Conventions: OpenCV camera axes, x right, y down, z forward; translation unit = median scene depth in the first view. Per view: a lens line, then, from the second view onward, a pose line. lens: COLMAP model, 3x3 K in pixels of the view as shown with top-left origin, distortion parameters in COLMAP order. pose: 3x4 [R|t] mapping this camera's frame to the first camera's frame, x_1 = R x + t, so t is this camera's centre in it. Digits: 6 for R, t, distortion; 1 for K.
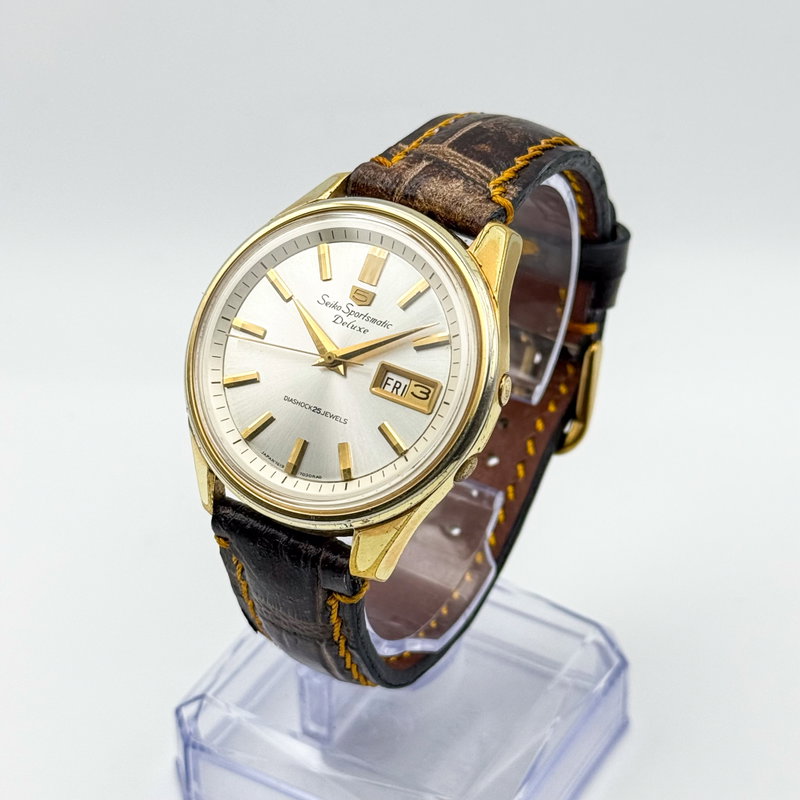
lens RADIAL K [[2405.5, 0, 400.0], [0, 2405.5, 400.0], [0, 0, 1]] dist [0.088509, 0.260117]
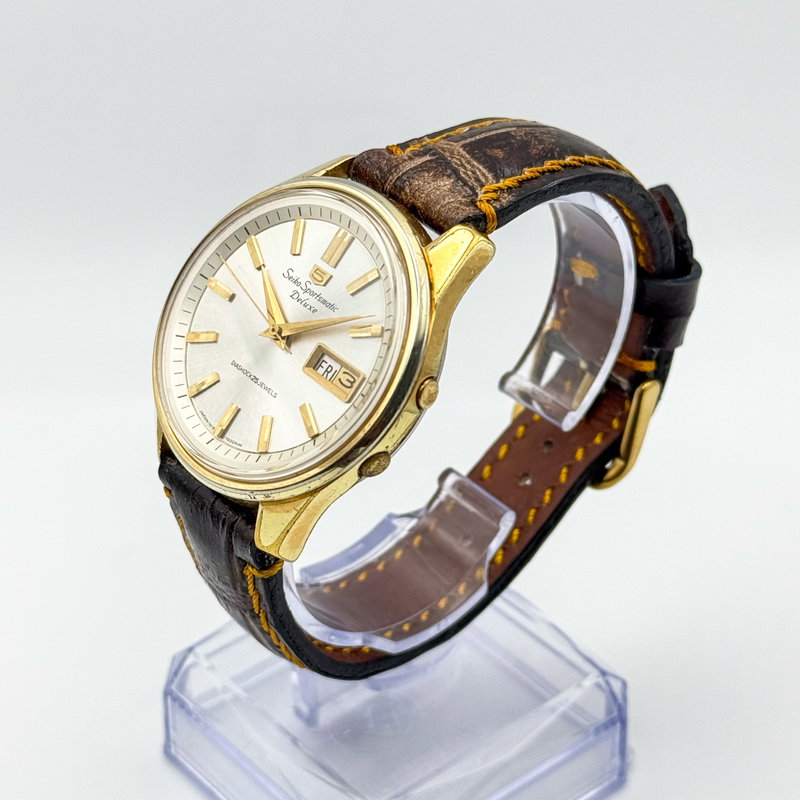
lens RADIAL K [[2405.5, 0, 400.0], [0, 2405.5, 400.0], [0, 0, 1]] dist [0.088509, 0.260117]
pose [[0.932788, 0.186853, -0.308208, 0.323233], [-0.190920, 0.981455, 0.017196, -0.015775], [0.305706, 0.042803, 0.951163, 0.062627]]
